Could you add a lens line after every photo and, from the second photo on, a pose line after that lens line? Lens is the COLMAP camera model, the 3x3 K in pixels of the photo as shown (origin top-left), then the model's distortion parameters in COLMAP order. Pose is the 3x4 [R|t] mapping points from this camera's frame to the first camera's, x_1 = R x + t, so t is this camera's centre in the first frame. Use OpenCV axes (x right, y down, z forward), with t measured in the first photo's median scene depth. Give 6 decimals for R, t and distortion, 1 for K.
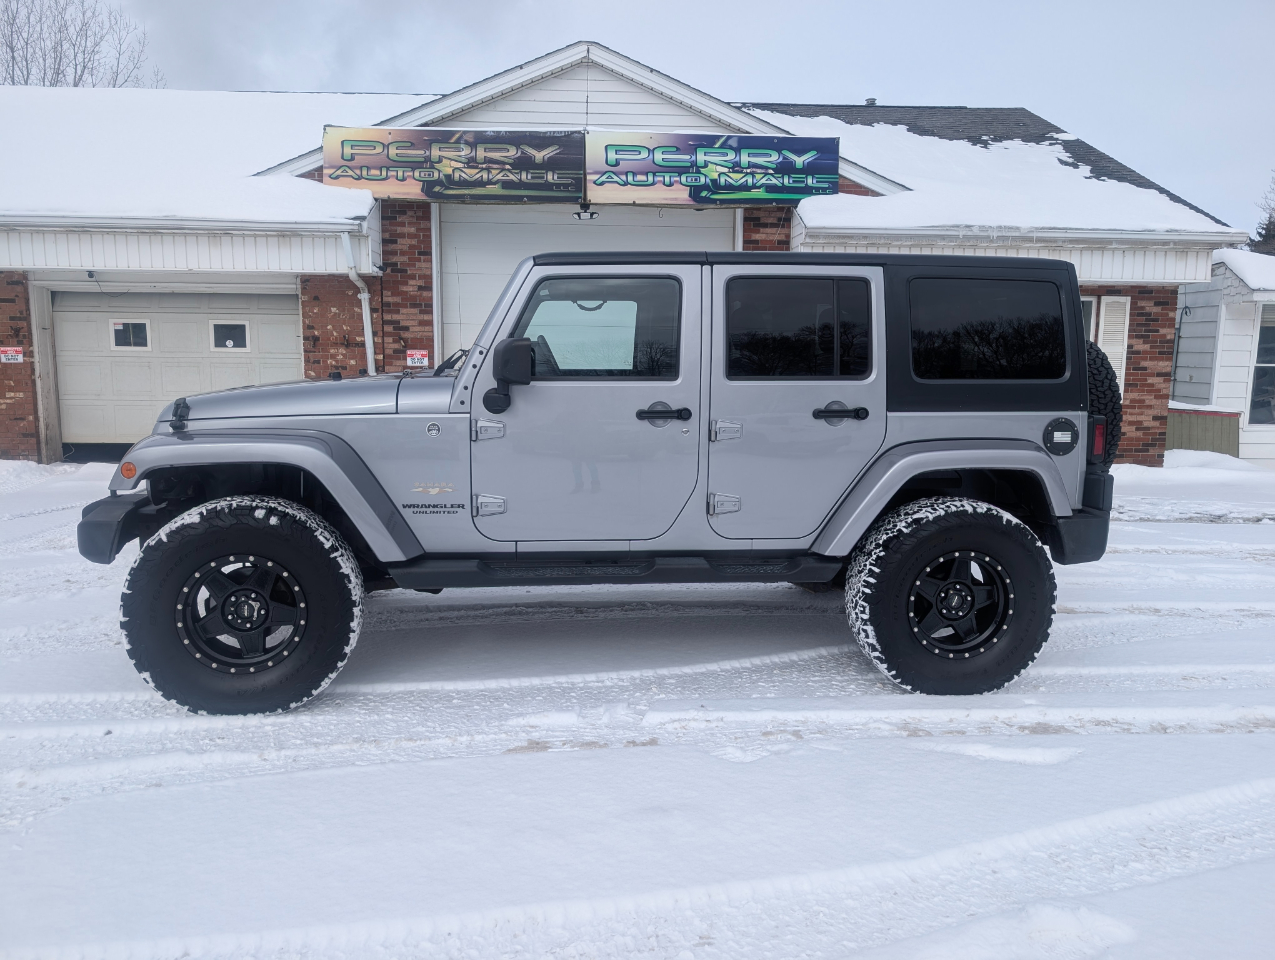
lens RADIAL K [[910.0, 0, 633.5], [0, 910.0, 476.5], [0, 0, 1]] dist [0.013121, -0.003832]
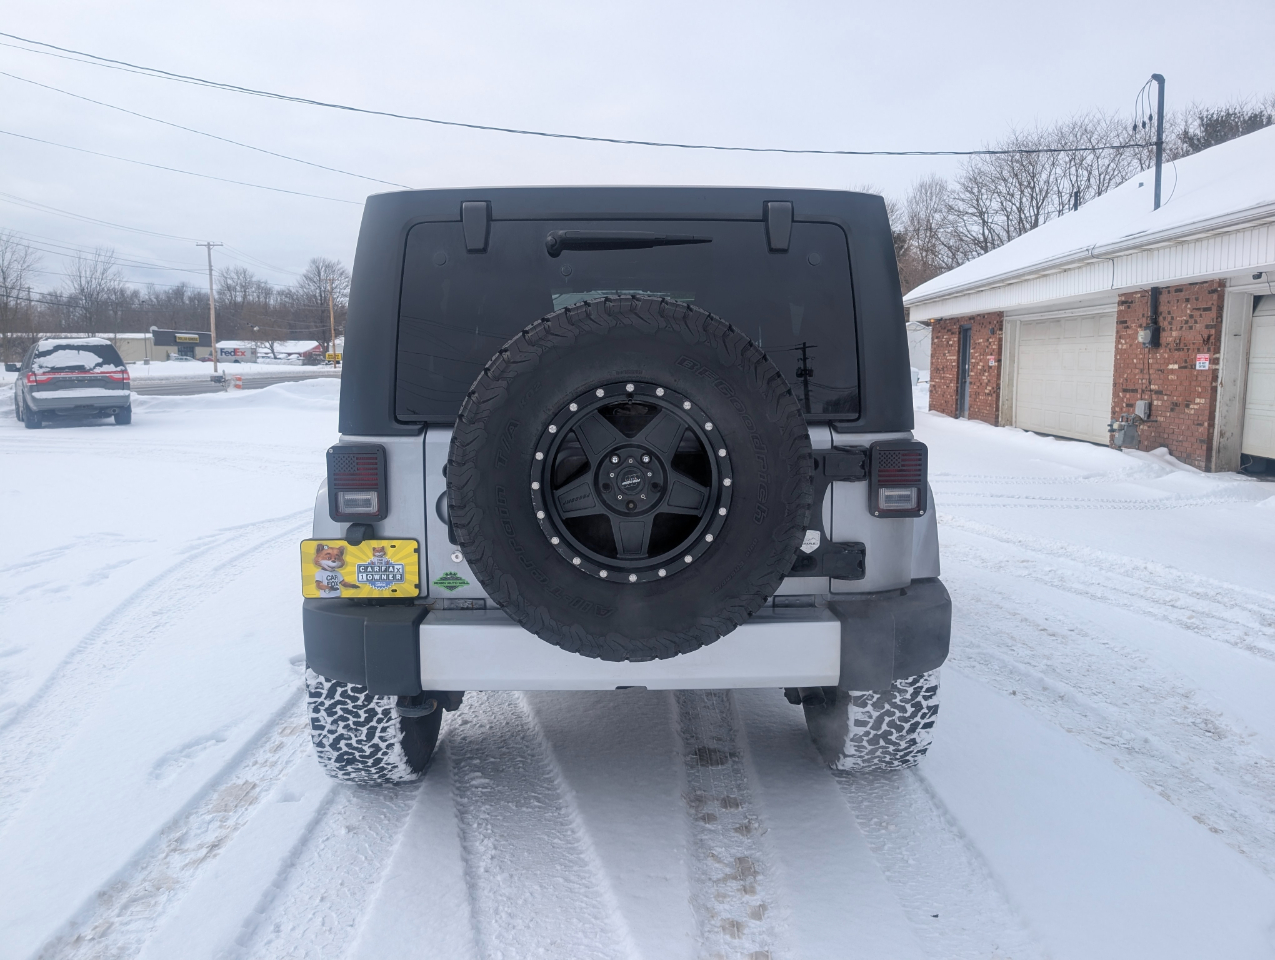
lens RADIAL K [[910.0, 0, 633.5], [0, 910.0, 476.5], [0, 0, 1]] dist [0.013121, -0.003832]
pose [[-0.066764, 0.119265, -0.990615, 0.429191], [-0.132377, 0.982995, 0.127269, -0.057310], [0.988948, 0.139631, -0.049841, 0.475488]]
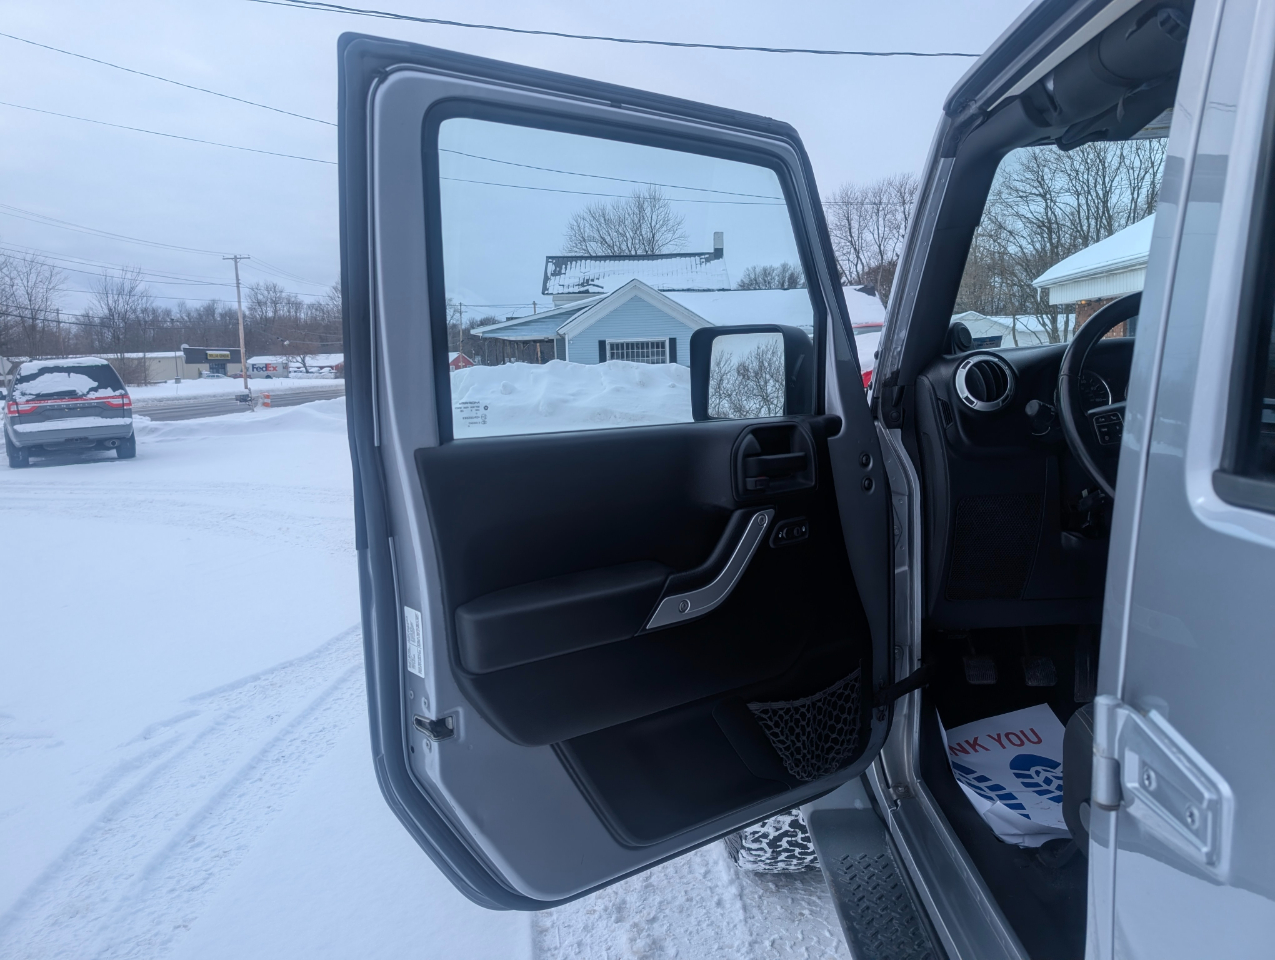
lens RADIAL K [[920.1, 0, 641.4], [0, 920.1, 470.5], [0, 0, 1]] dist [0.023785, -0.001190]
pose [[-0.092931, 0.111837, -0.989372, 0.108841], [-0.097985, 0.987821, 0.120865, -0.045189], [0.990839, 0.108175, -0.080841, 0.335795]]
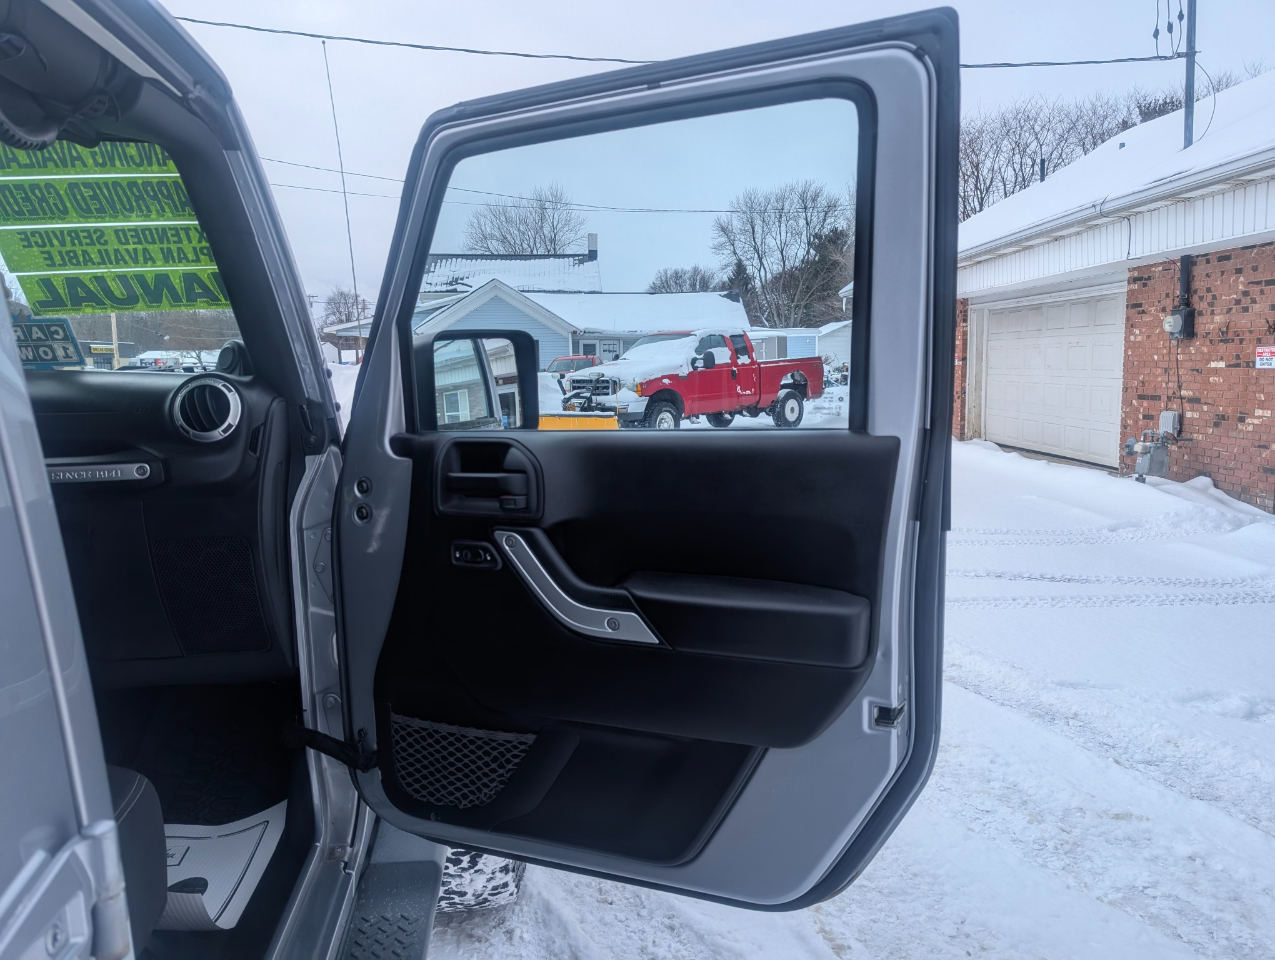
lens RADIAL K [[917.7, 0, 640.7], [0, 917.7, 493.6], [0, 0, 1]] dist [0.009892, -0.001106]
pose [[-0.002810, 0.135303, -0.990800, 0.062129], [-0.112534, 0.984468, 0.134757, -0.076079], [0.993644, 0.111878, 0.012460, 0.556546]]
